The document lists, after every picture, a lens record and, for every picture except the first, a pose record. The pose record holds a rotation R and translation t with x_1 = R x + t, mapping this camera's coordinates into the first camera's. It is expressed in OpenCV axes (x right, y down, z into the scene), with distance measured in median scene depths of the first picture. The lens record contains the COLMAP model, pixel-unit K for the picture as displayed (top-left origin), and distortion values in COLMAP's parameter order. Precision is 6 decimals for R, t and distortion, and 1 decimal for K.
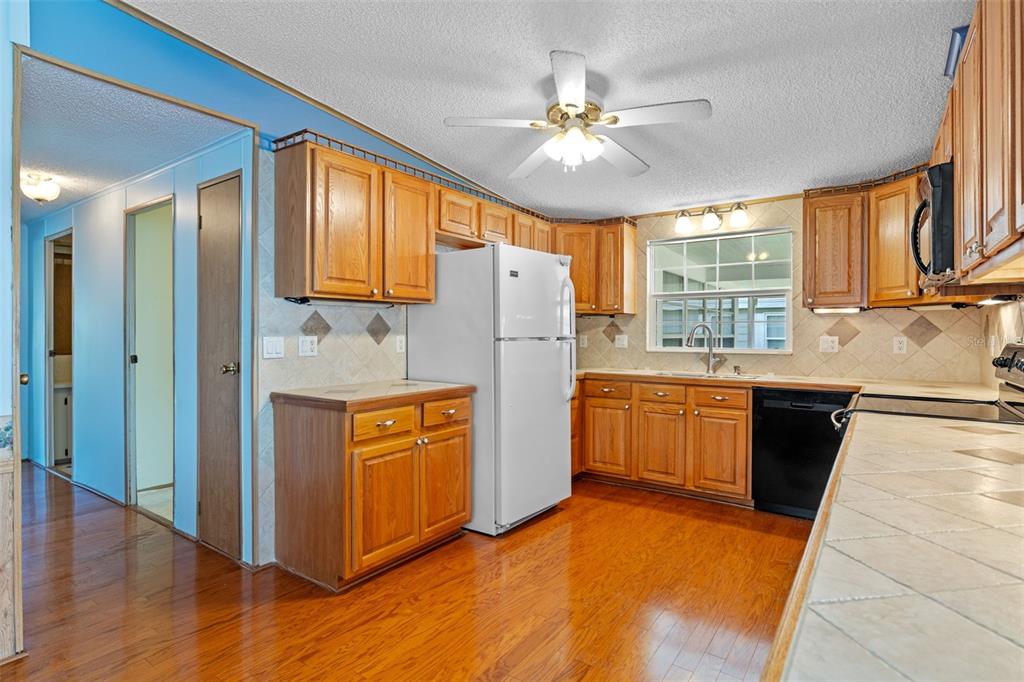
lens RADIAL K [[528.4, 0, 509.8], [0, 528.4, 334.9], [0, 0, 1]] dist [-0.003133, -0.000260]
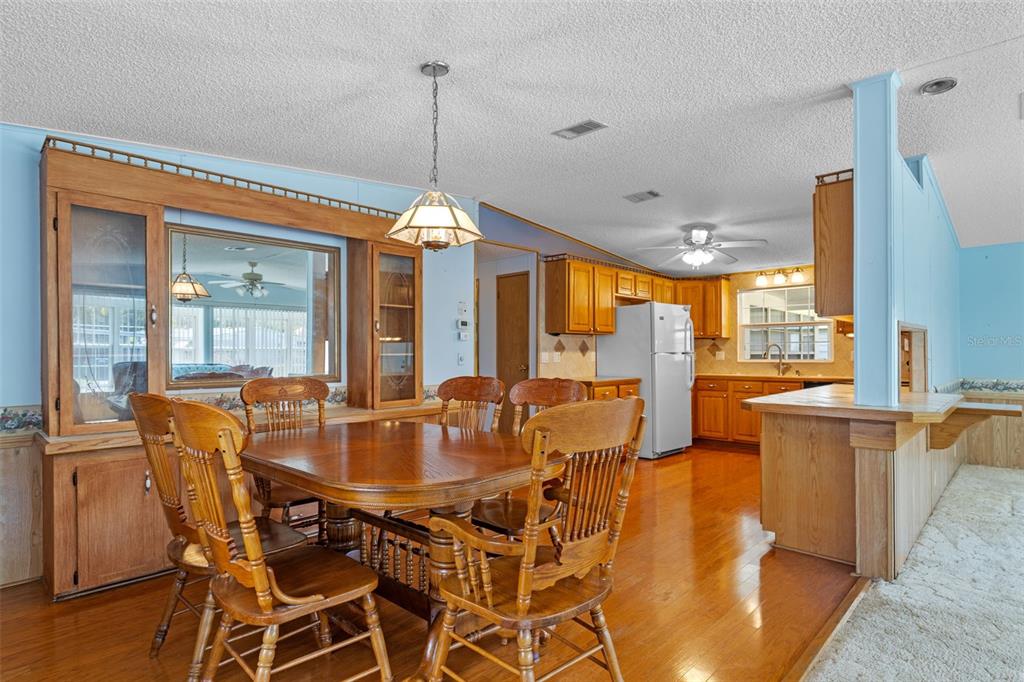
lens RADIAL K [[528.4, 0, 514.4], [0, 528.4, 349.3], [0, 0, 1]] dist [-0.003133, -0.000260]
pose [[0.988757, -0.006084, -0.149405, -0.198102], [0.004490, 0.999929, -0.011005, 0.010334], [0.149462, 0.010210, 0.988715, -0.795902]]
